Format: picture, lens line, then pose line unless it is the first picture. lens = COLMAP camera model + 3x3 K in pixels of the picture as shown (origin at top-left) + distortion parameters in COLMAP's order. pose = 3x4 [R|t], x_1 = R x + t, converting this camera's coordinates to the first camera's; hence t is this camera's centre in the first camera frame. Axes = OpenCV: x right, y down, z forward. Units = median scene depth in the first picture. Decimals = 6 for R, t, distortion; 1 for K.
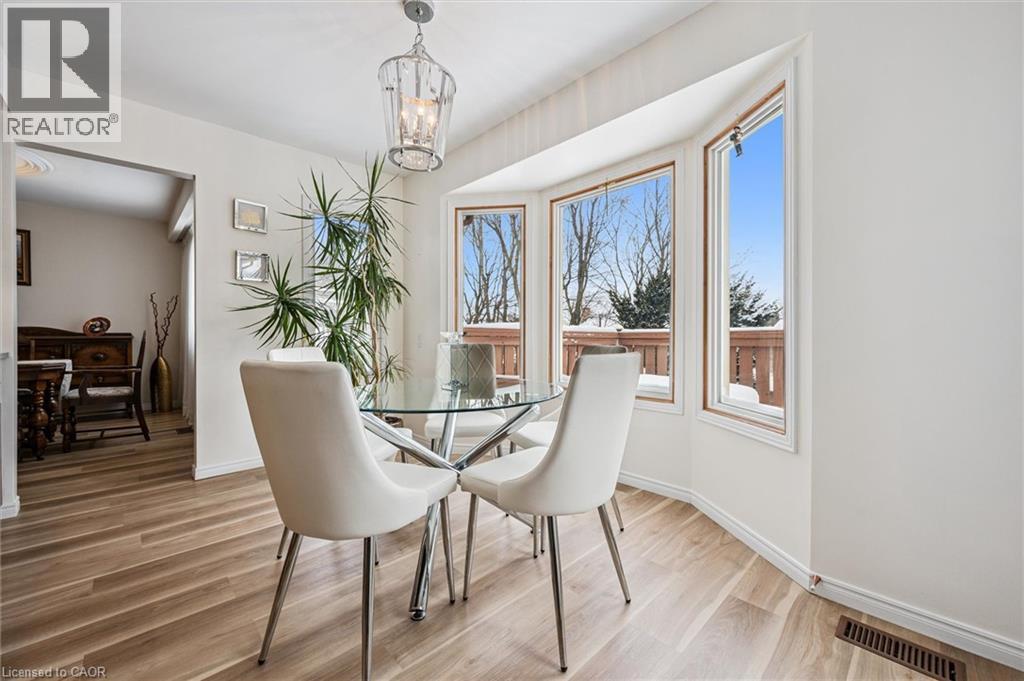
lens RADIAL K [[406.5, 0, 510.6], [0, 406.5, 329.9], [0, 0, 1]] dist [-0.003545, -0.000566]
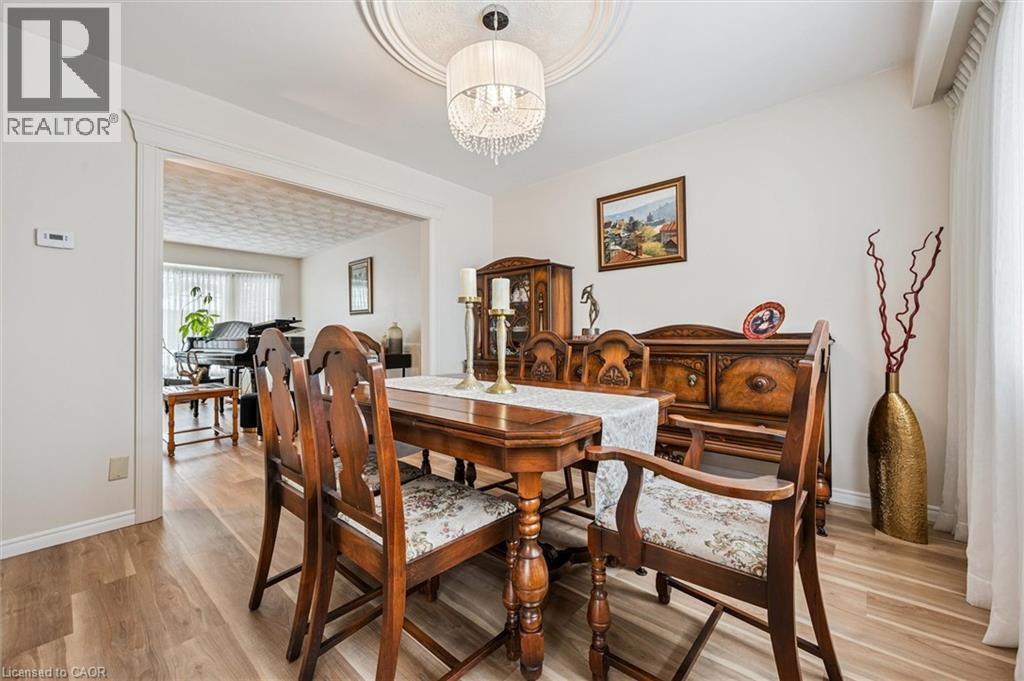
lens RADIAL K [[406.5, 0, 510.6], [0, 406.5, 329.9], [0, 0, 1]] dist [-0.003545, -0.000566]
pose [[0.089573, -0.004447, -0.995970, -0.540764], [0.005302, 0.999978, -0.003989, 0.003721], [0.995966, -0.004924, 0.089594, 0.634715]]
